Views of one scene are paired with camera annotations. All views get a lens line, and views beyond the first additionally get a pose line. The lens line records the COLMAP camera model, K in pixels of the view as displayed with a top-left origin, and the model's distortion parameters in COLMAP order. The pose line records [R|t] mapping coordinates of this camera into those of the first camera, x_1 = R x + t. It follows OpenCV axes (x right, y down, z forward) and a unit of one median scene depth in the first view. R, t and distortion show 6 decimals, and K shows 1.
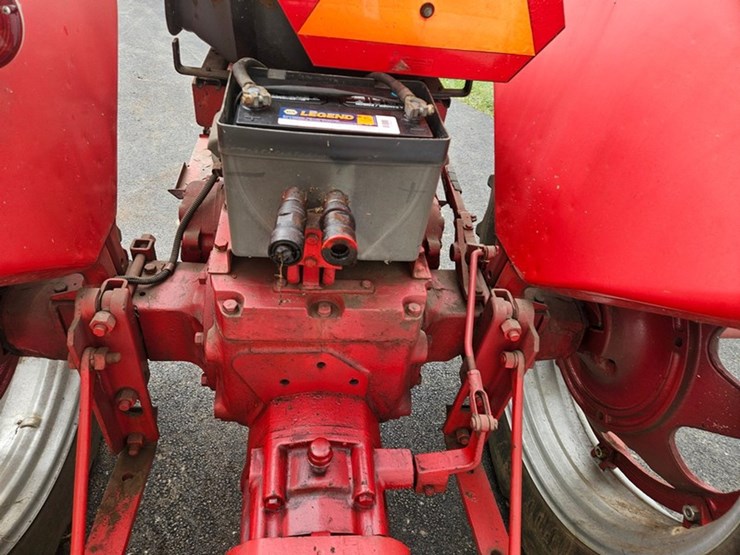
lens RADIAL K [[492.7, 0, 358.5], [0, 492.7, 276.0], [0, 0, 1]] dist [0.070556, -0.061666]
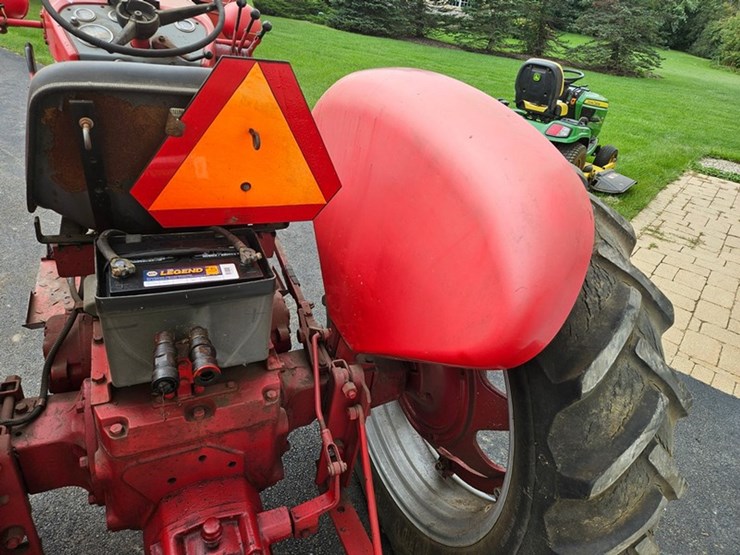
lens RADIAL K [[494.3, 0, 381.8], [0, 494.3, 269.6], [0, 0, 1]] dist [0.078551, -0.068603]
pose [[0.937570, -0.144160, 0.316513, 0.014724], [0.178530, 0.980490, -0.082263, -0.095808], [-0.298479, 0.133635, 0.945014, -0.374250]]
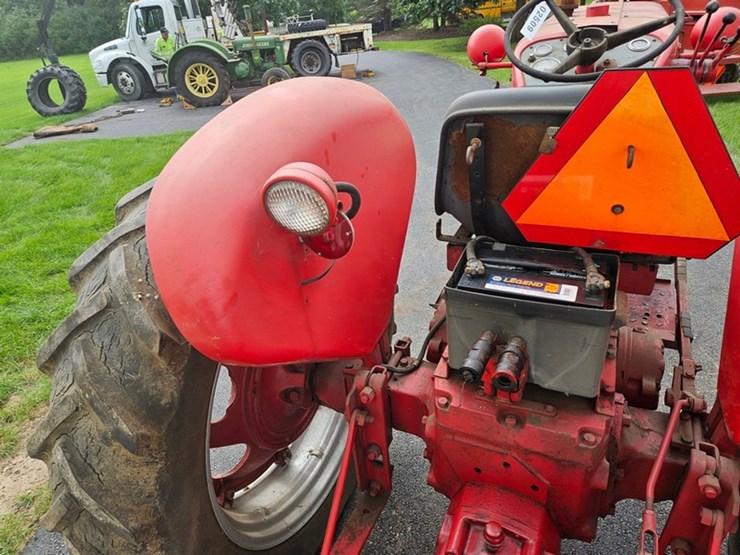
lens RADIAL K [[498.0, 0, 358.6], [0, 498.0, 280.6], [0, 0, 1]] dist [0.073337, -0.059548]
pose [[0.846674, 0.087976, -0.524789, 0.237650], [-0.175458, 0.977238, -0.119252, -0.059788], [0.502353, 0.193046, 0.842837, -0.368861]]
